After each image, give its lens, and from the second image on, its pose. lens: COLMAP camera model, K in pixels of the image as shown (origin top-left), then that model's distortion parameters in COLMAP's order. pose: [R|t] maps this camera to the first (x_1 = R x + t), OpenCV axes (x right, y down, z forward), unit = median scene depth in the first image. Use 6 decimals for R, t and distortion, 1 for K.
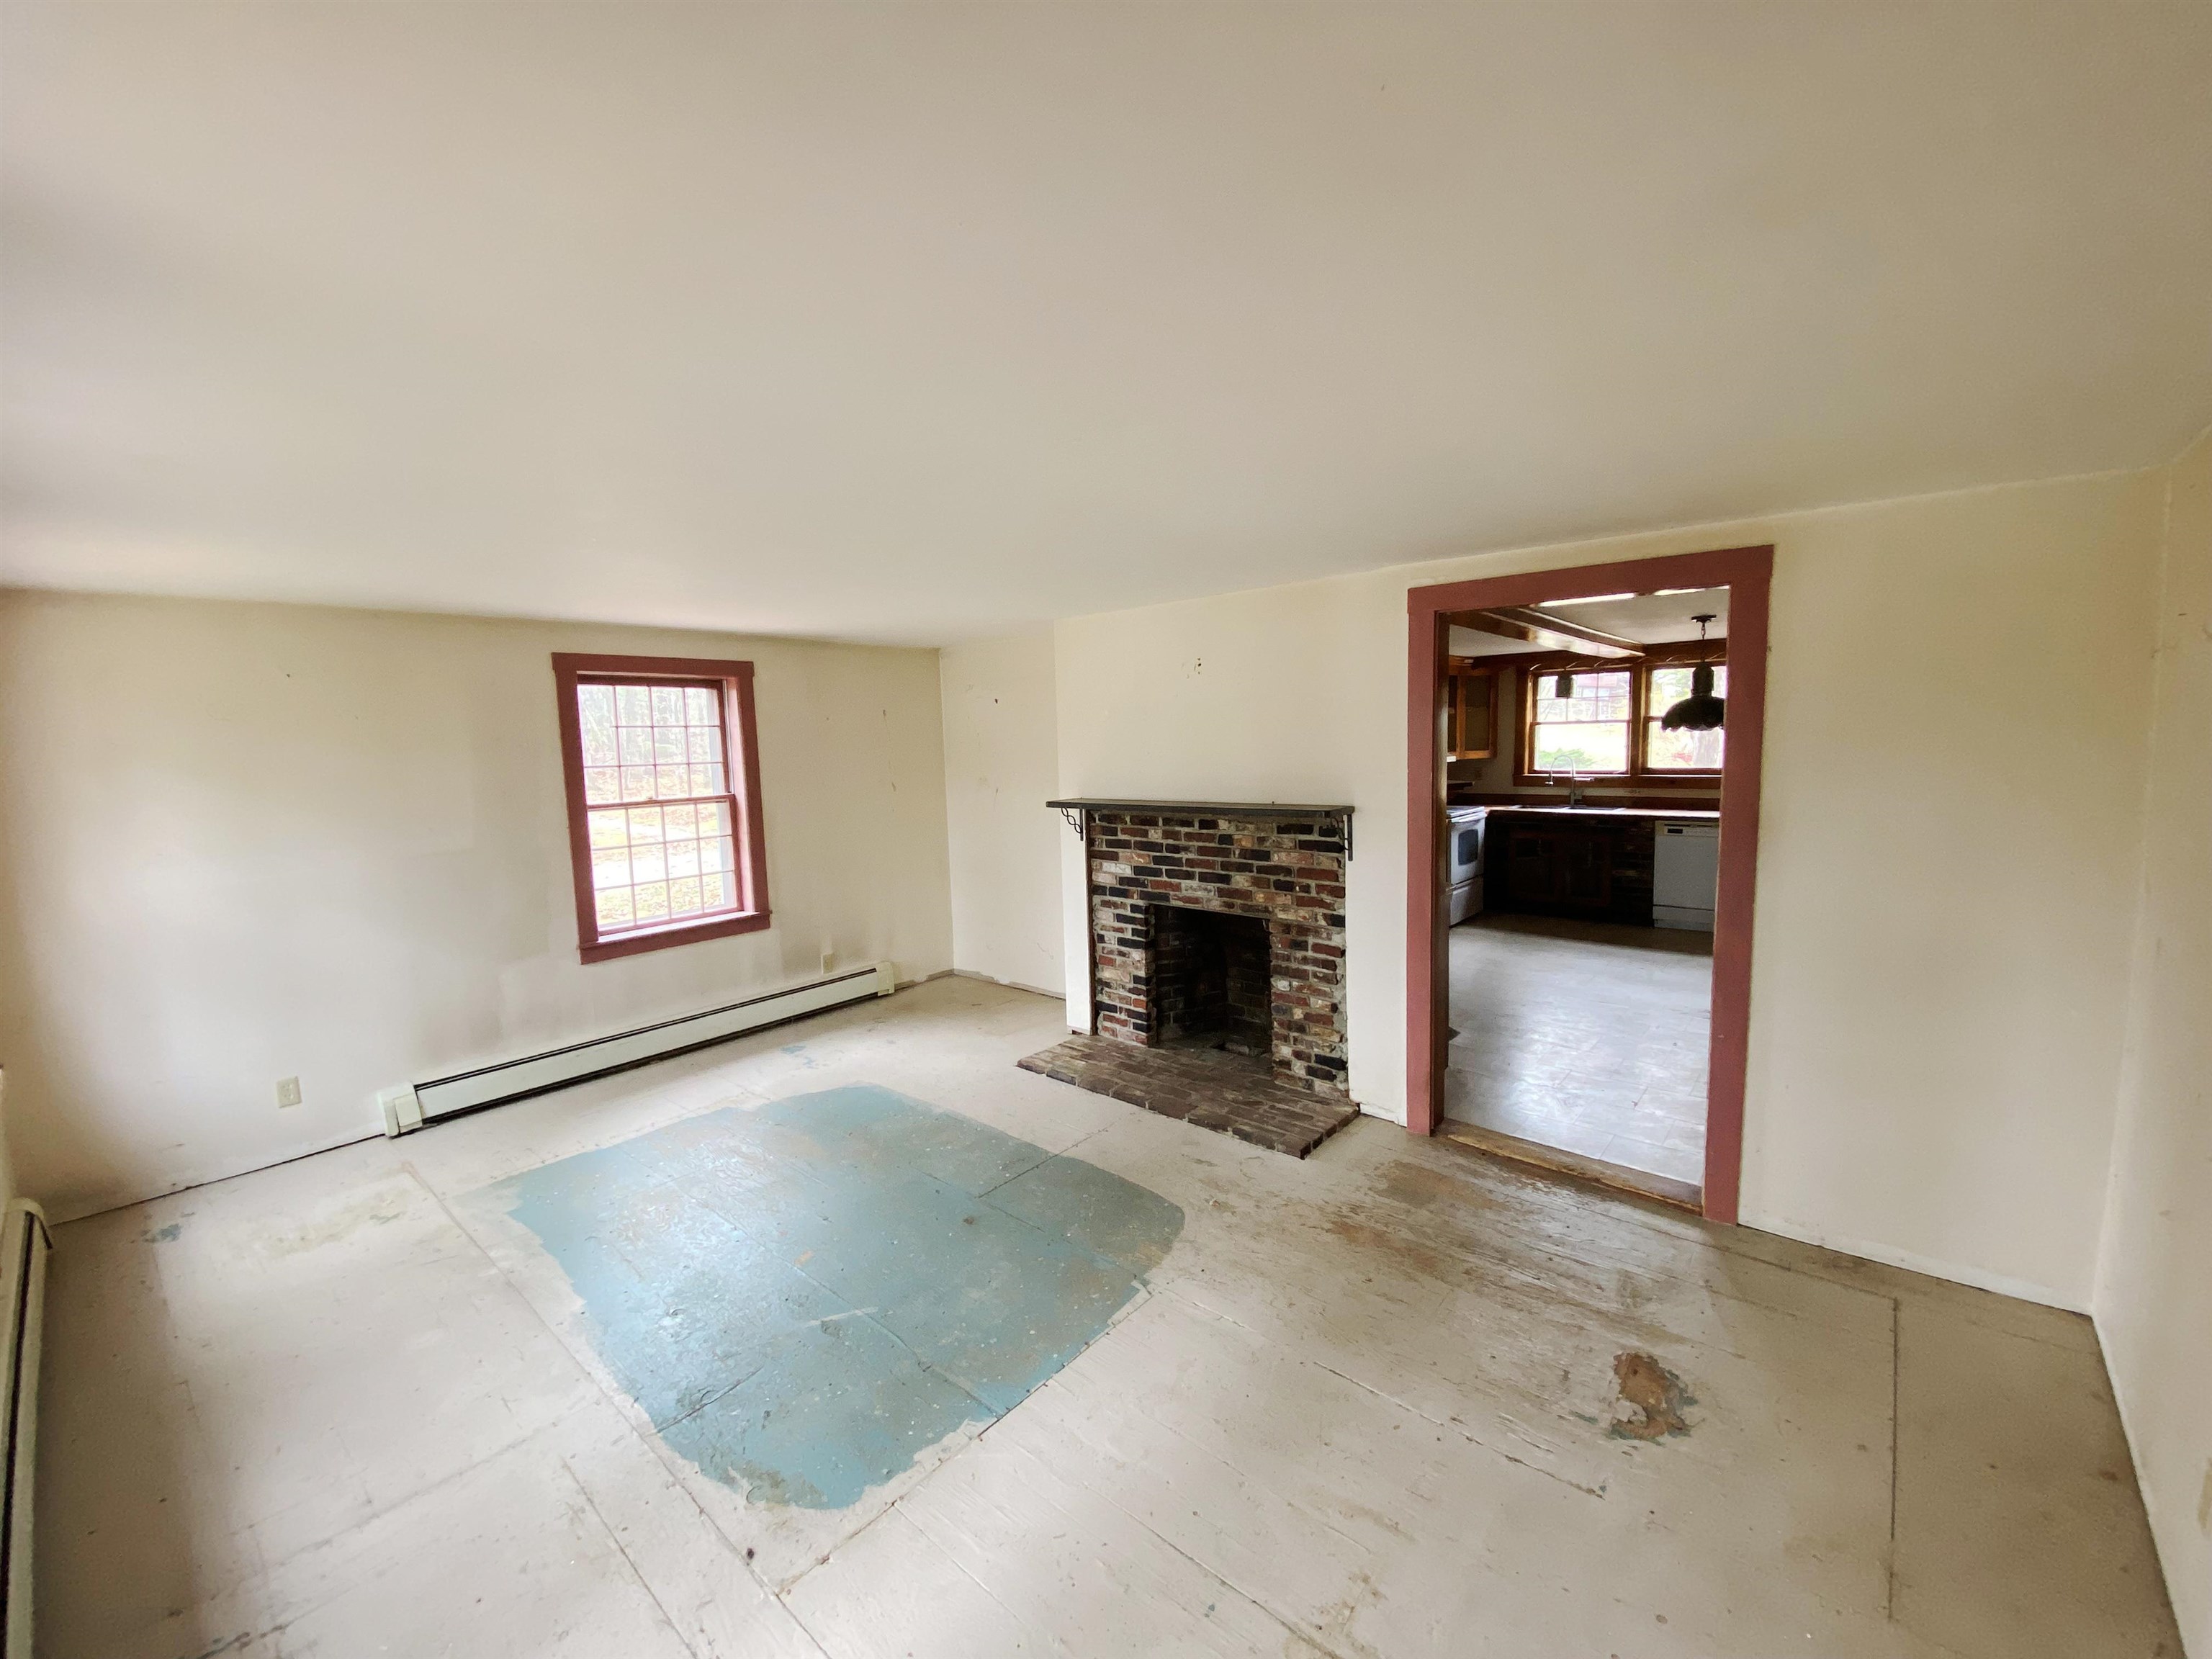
lens RADIAL K [[905.2, 0, 1092.8], [0, 905.2, 833.2], [0, 0, 1]] dist [0.023385, -0.004017]
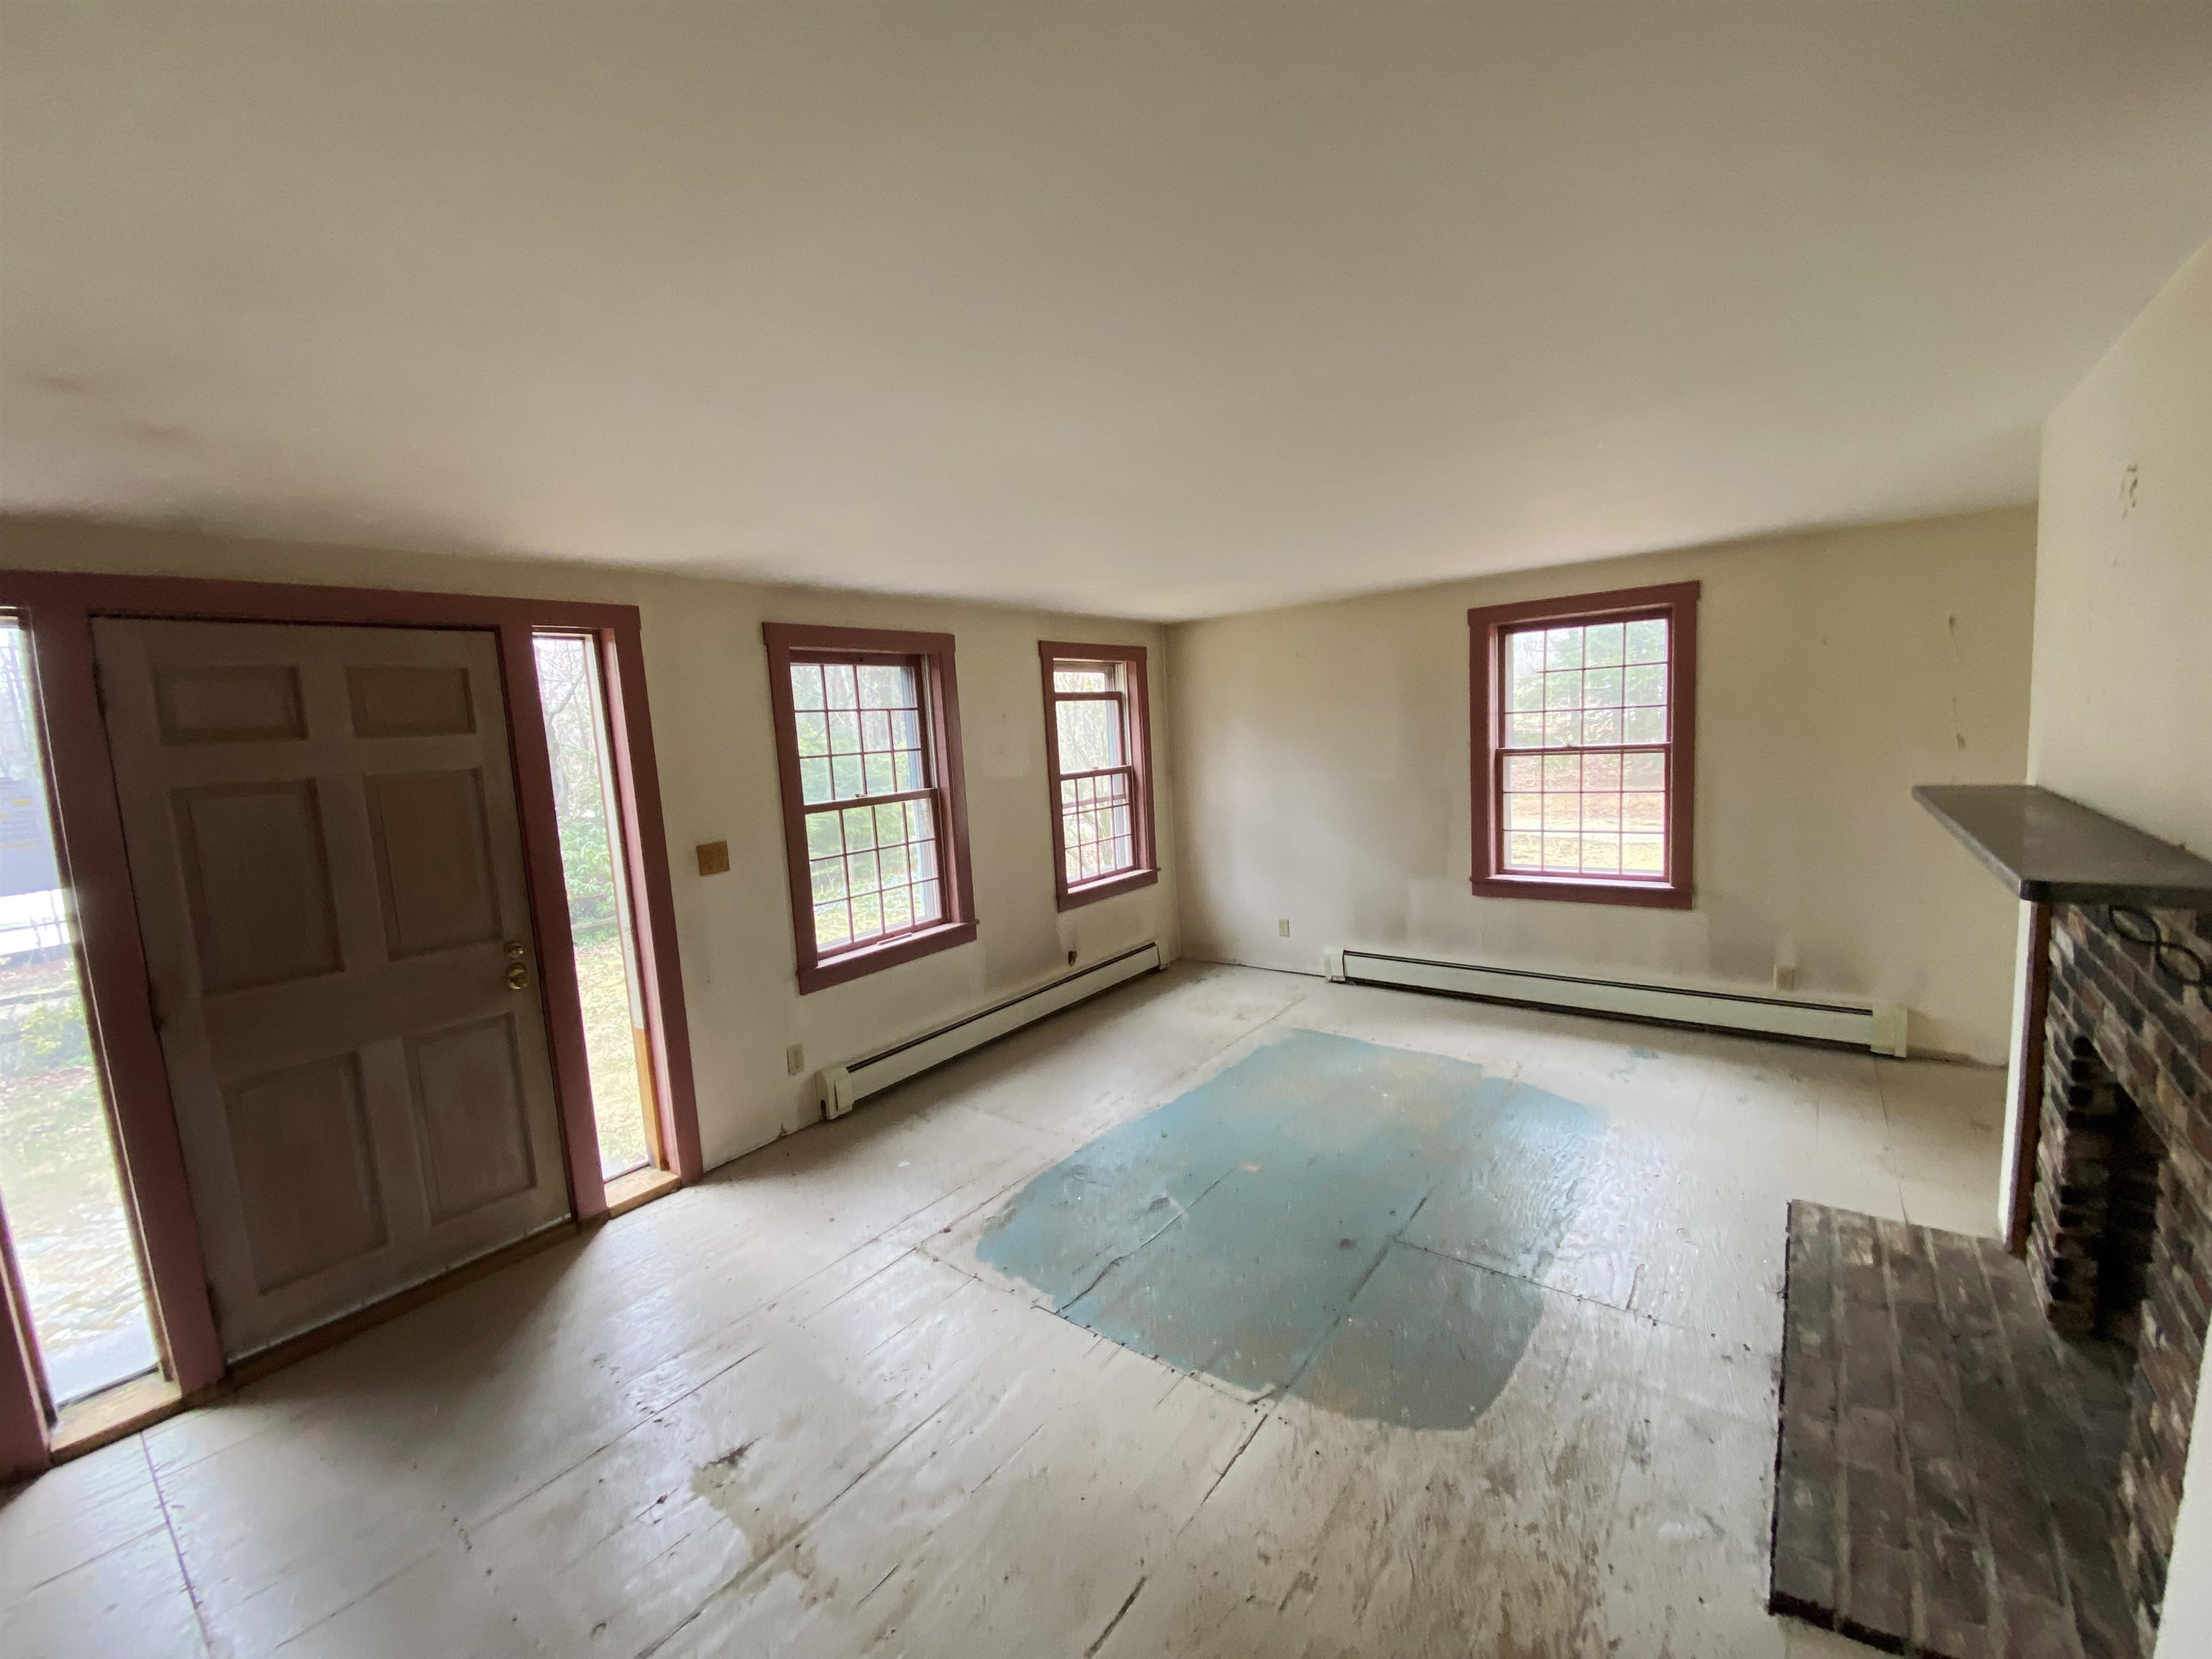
lens RADIAL K [[905.2, 0, 1118.0], [0, 905.2, 840.3], [0, 0, 1]] dist [0.023385, -0.004017]
pose [[0.075881, 0.153147, -0.985286, 0.477058], [-0.053706, 0.987328, 0.149328, -0.061795], [0.995669, 0.041584, 0.083145, 0.486165]]
